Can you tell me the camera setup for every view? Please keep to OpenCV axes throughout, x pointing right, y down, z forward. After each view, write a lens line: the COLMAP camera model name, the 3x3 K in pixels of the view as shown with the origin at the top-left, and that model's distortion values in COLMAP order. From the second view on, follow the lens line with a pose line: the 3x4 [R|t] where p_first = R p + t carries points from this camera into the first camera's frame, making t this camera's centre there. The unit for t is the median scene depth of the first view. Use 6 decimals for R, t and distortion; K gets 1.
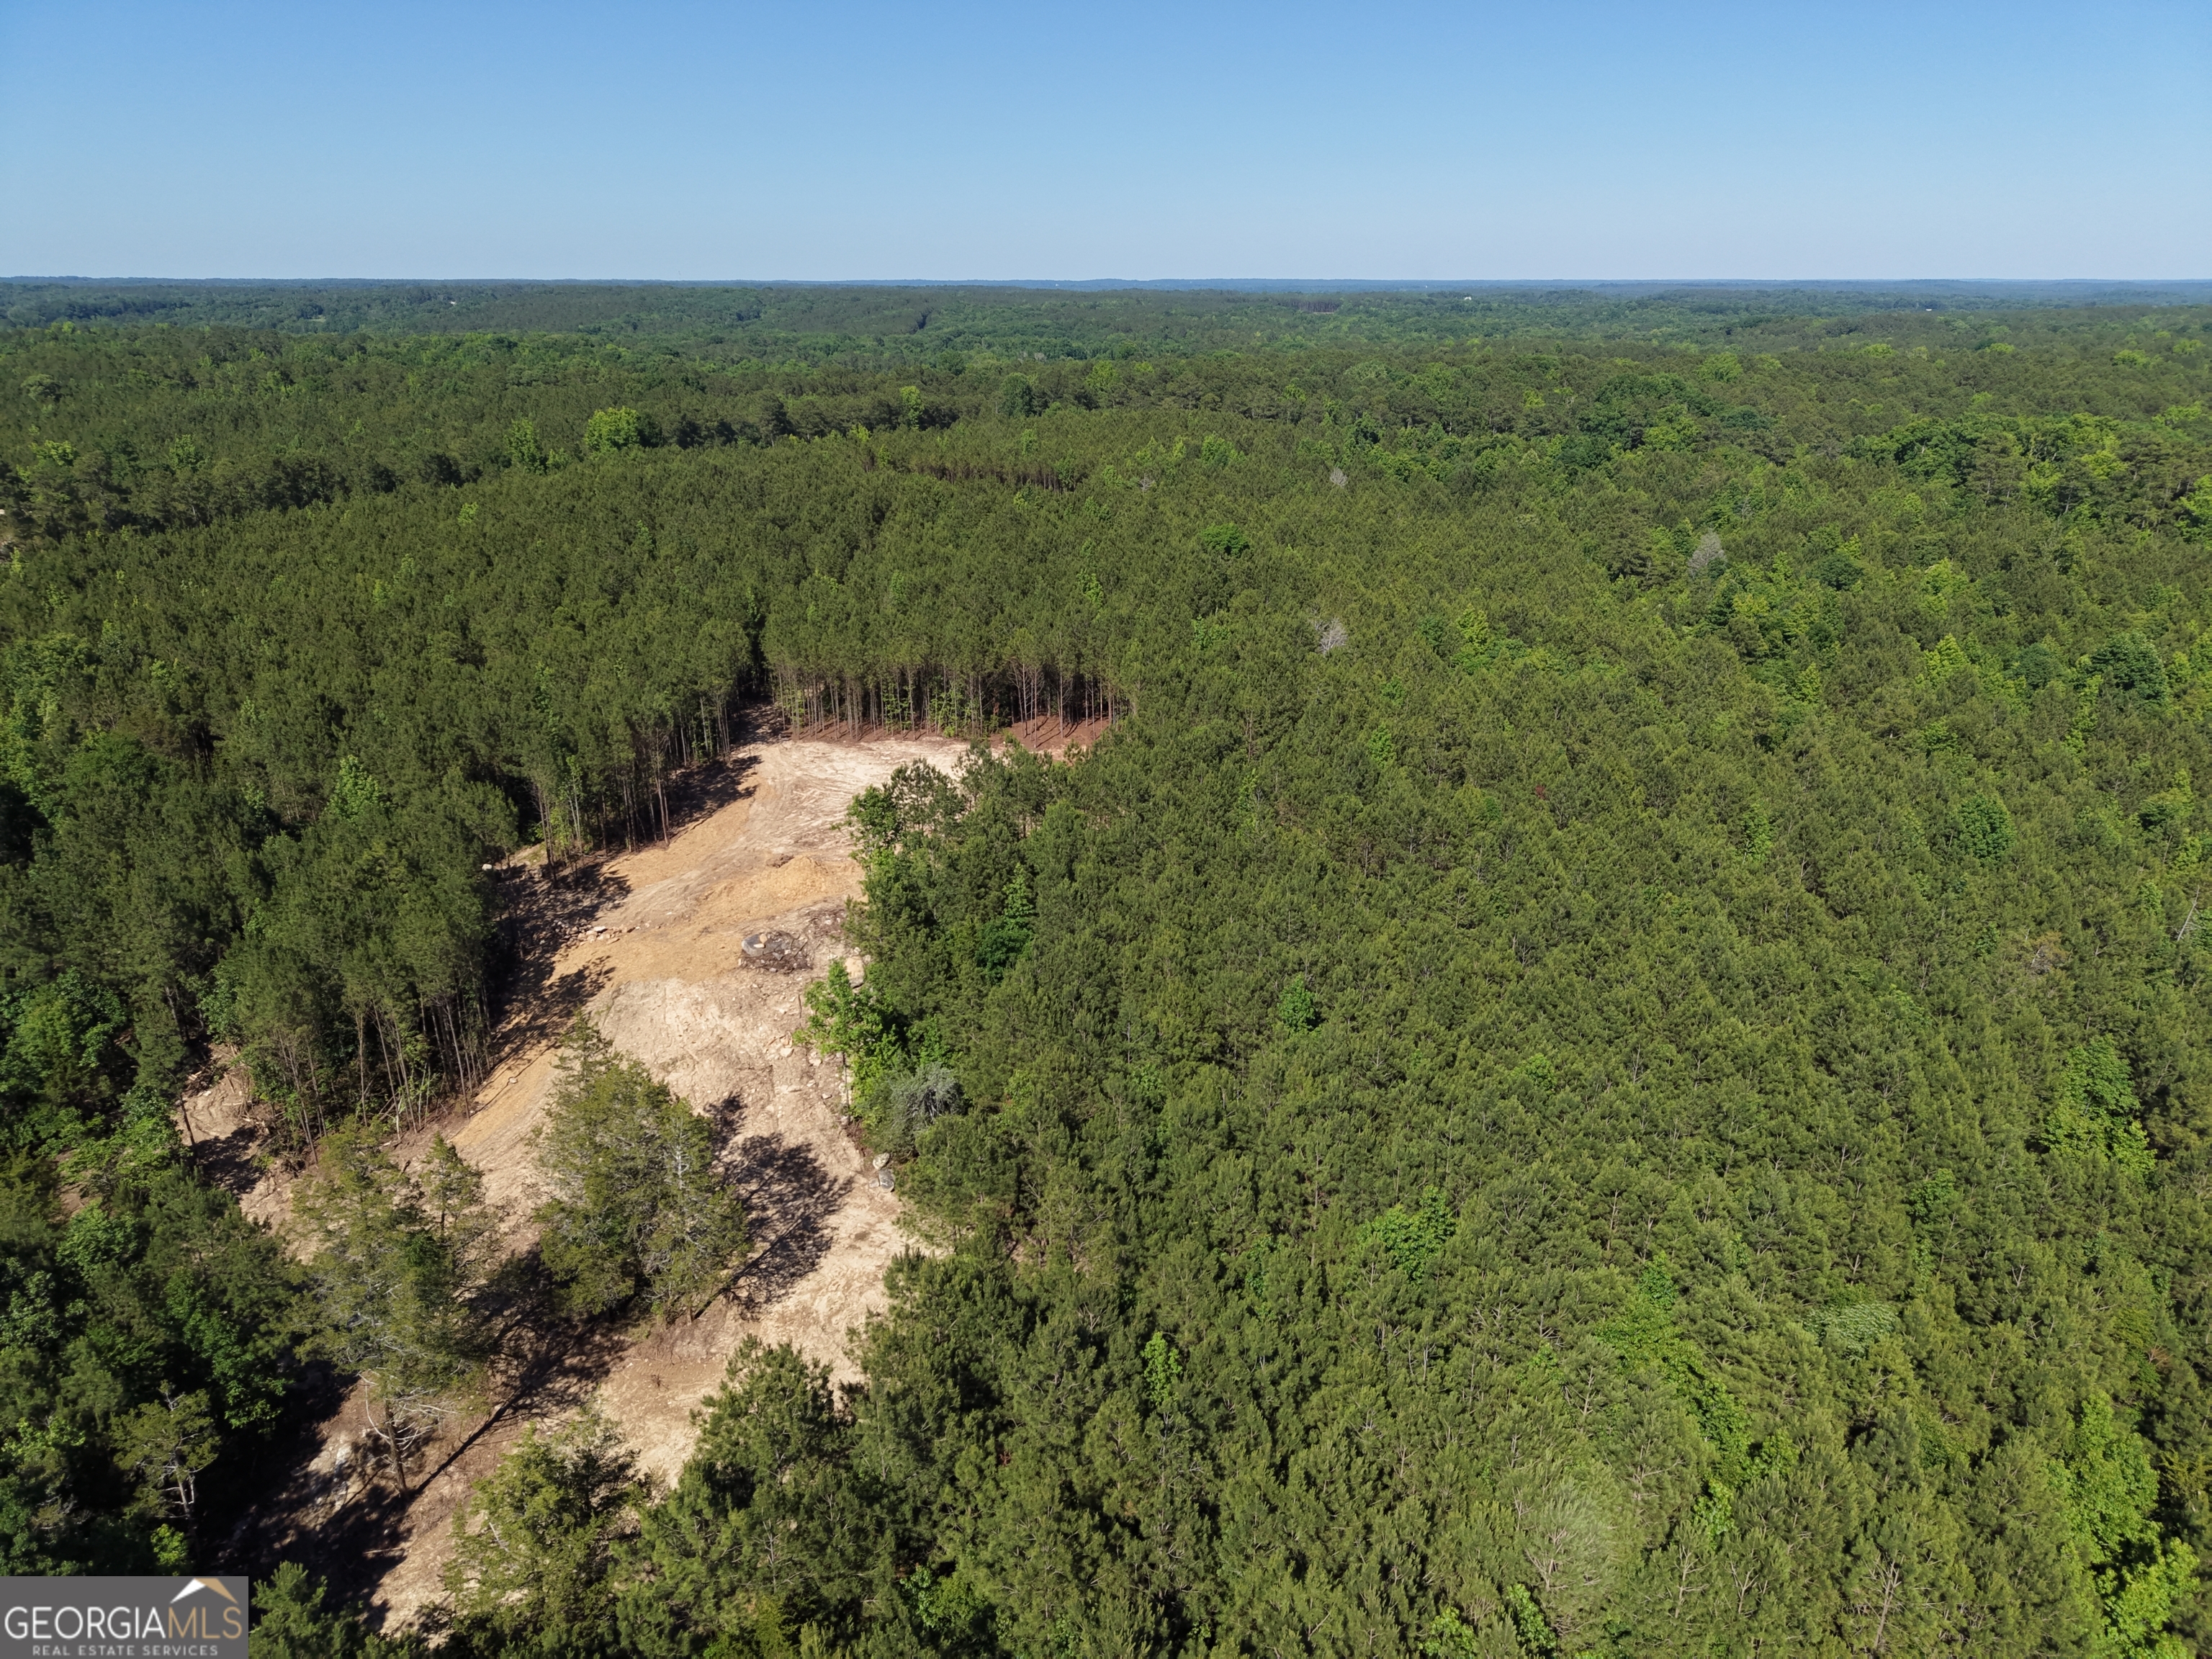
lens RADIAL K [[1479.6, 0, 1106.0], [0, 1479.6, 829.5], [0, 0, 1]] dist [-0.014076, -0.002840]
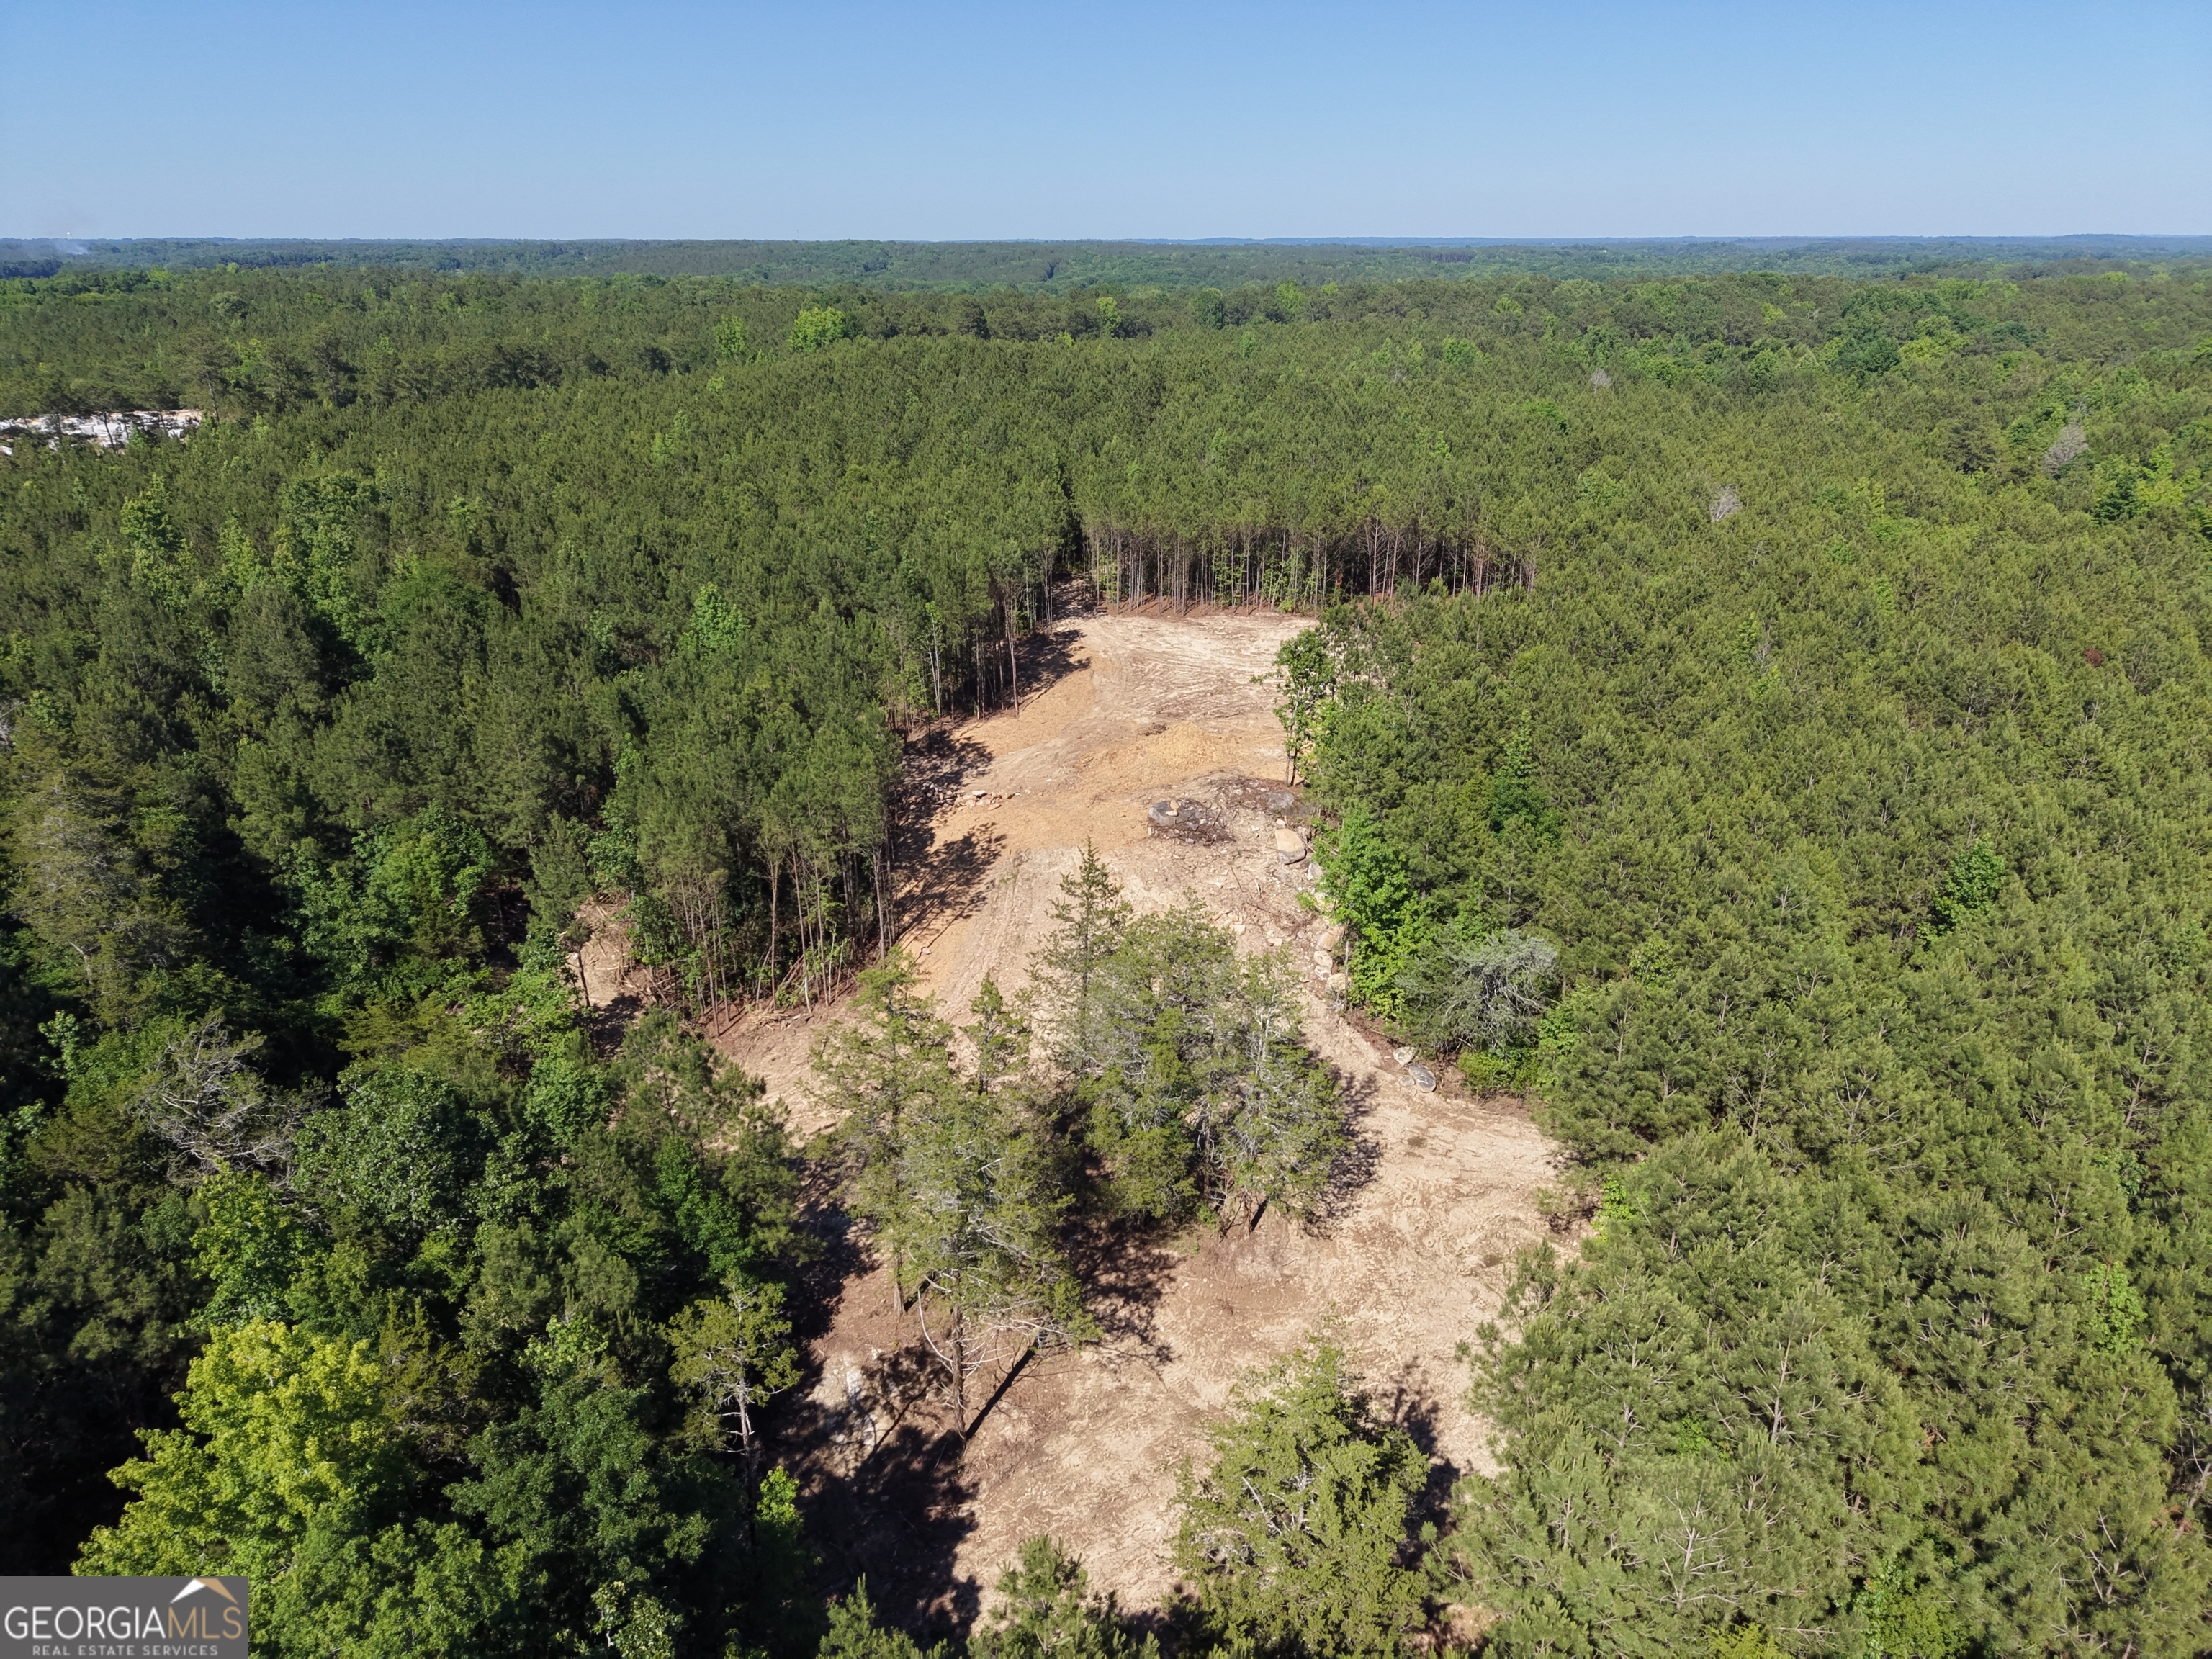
lens RADIAL K [[1504.6, 0, 1106.0], [0, 1504.6, 829.5], [0, 0, 1]] dist [0.000255, -0.005789]
pose [[0.996216, 0.022435, -0.083963, -0.234187], [-0.020152, 0.999407, 0.027934, 0.075699], [0.084540, -0.026137, 0.996077, 0.156415]]
